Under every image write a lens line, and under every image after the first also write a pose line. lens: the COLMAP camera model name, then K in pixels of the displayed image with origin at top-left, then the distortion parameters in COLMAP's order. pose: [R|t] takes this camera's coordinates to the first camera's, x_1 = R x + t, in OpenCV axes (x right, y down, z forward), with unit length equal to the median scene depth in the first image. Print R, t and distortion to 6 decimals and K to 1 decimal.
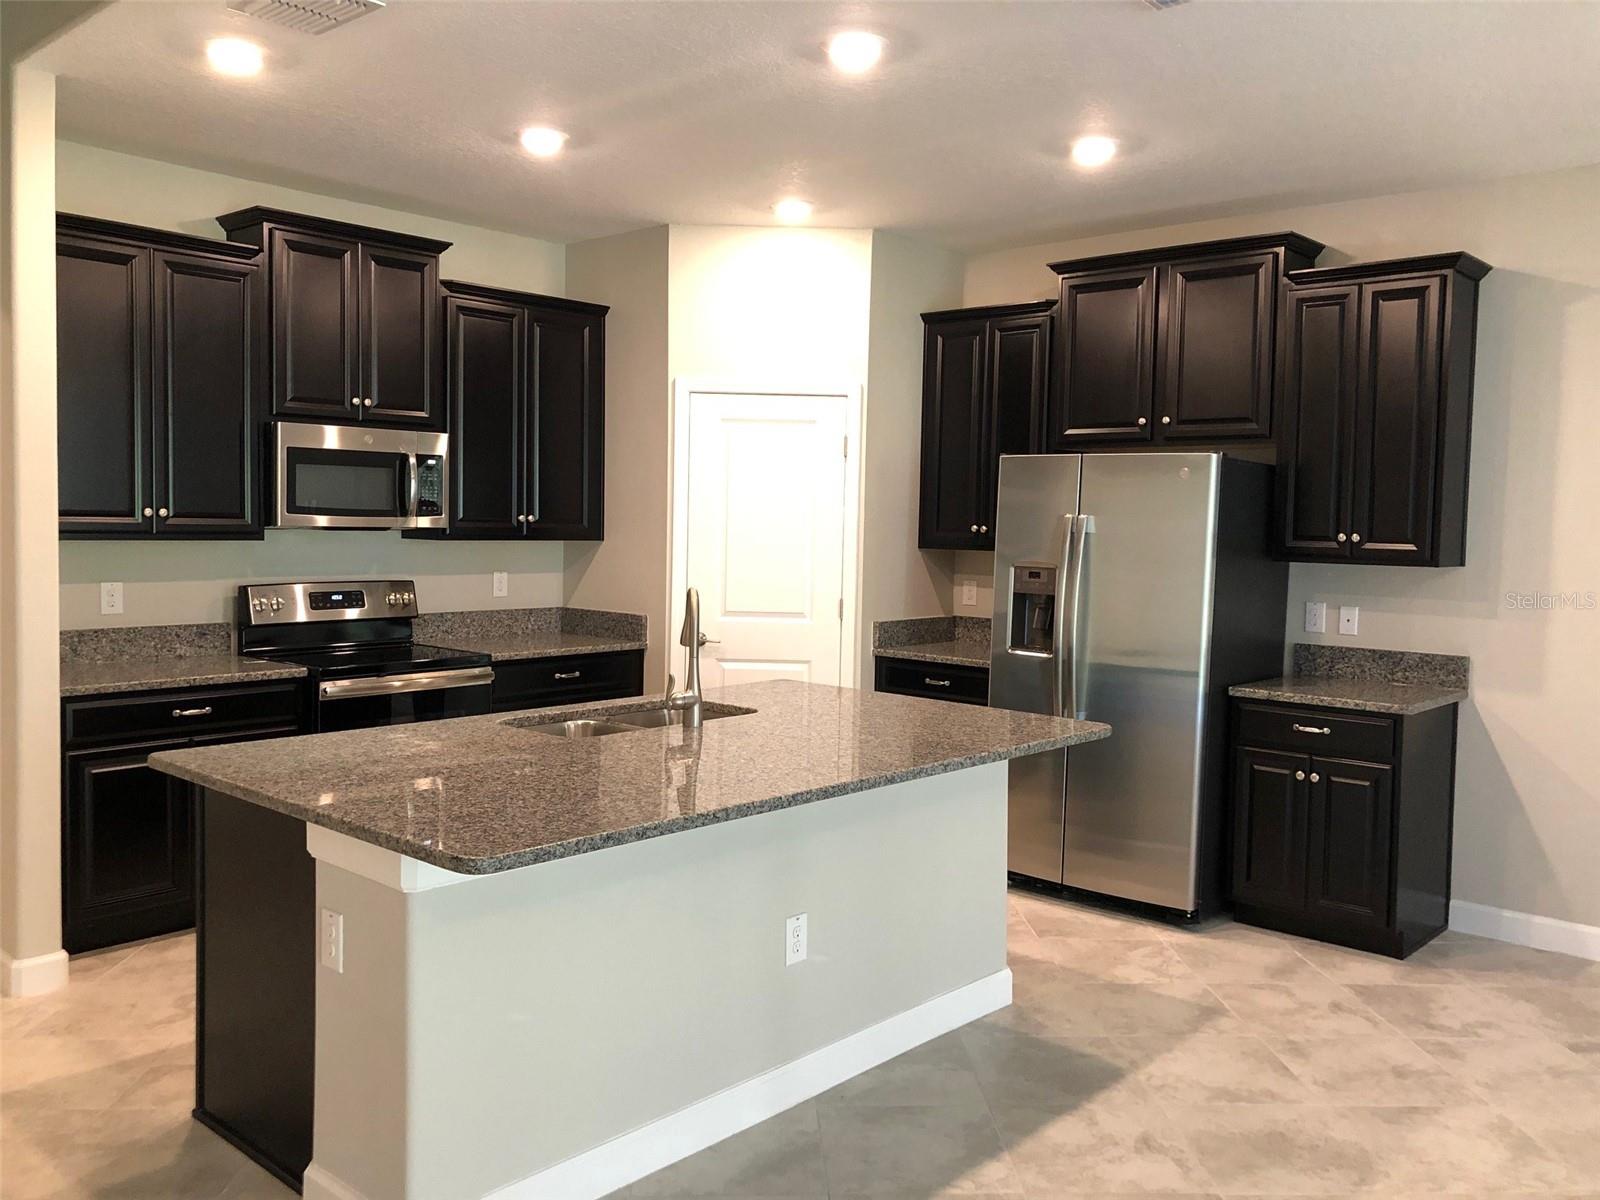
lens RADIAL K [[1305.0, 0, 800.0], [0, 1305.0, 600.0], [0, 0, 1]] dist [0.122729, -0.225283]
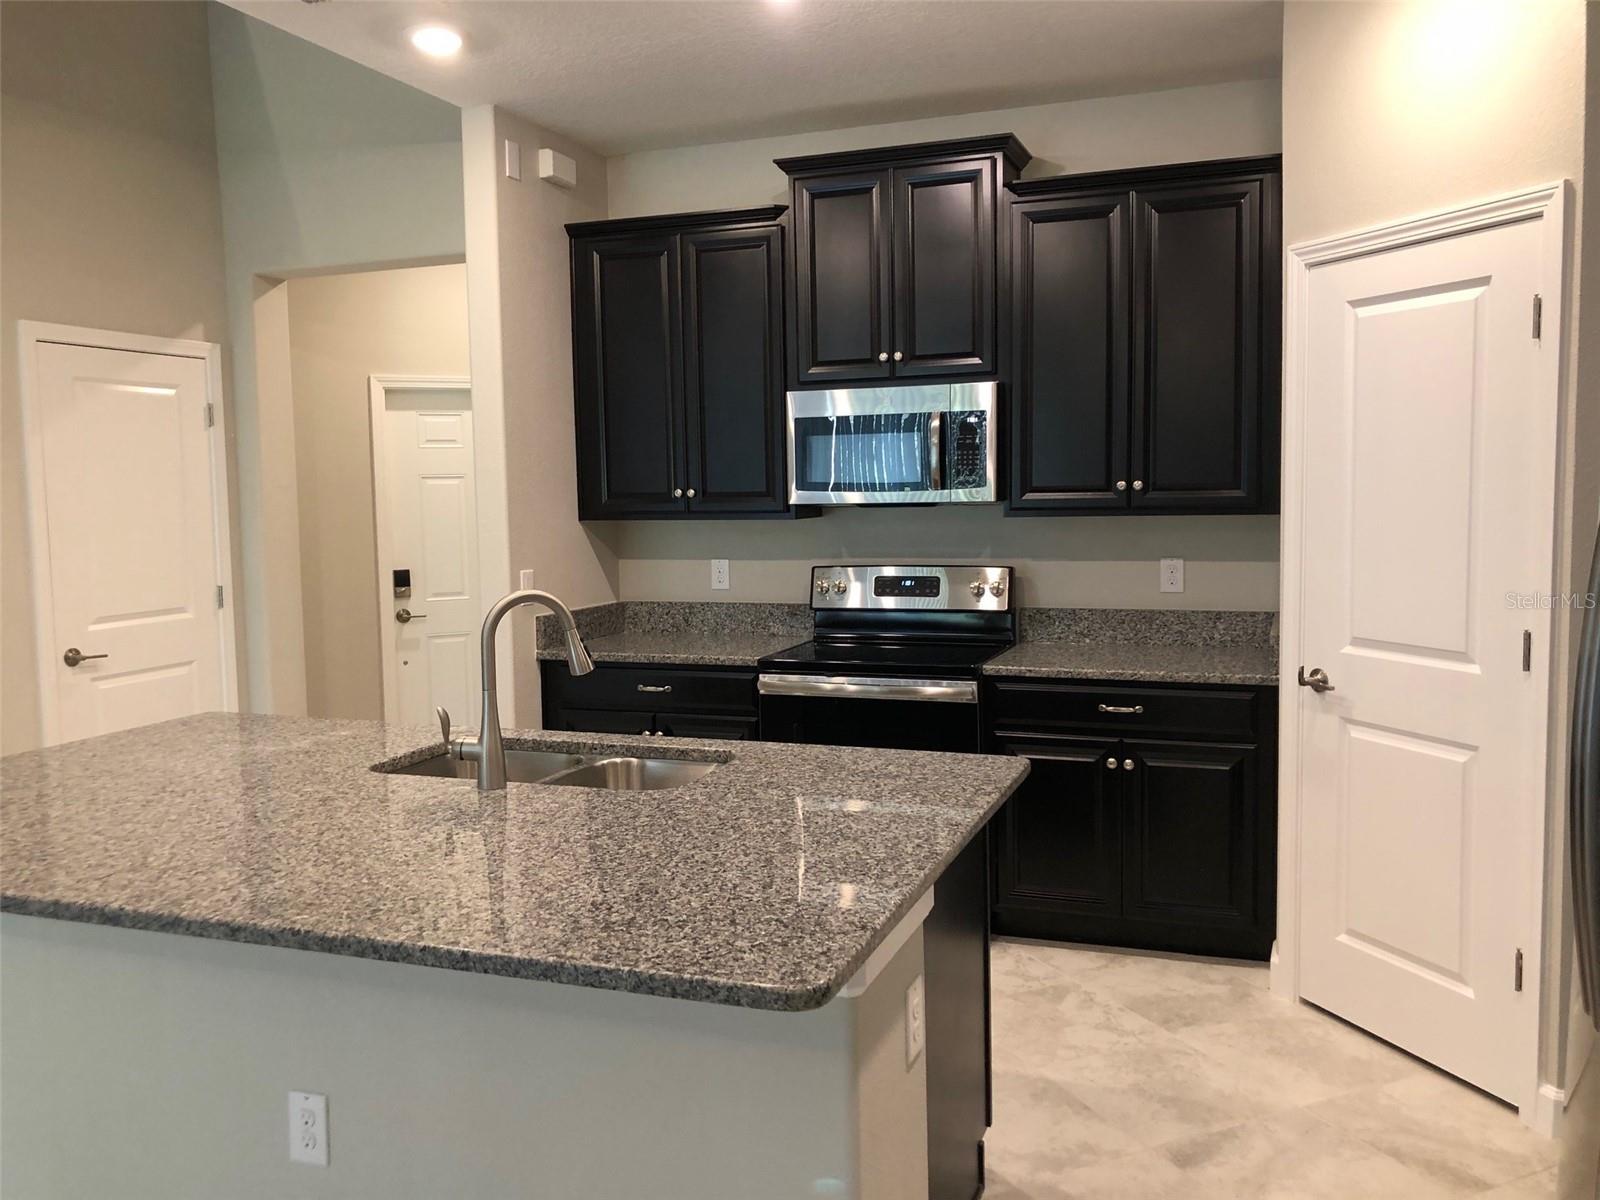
lens RADIAL K [[1305.0, 0, 800.0], [0, 1305.0, 600.0], [0, 0, 1]] dist [0.122729, -0.225283]
pose [[0.375664, 0.055863, -0.925071, 0.454607], [-0.036014, 0.998308, 0.045661, -0.029627], [0.926056, 0.016163, 0.377040, 0.642376]]
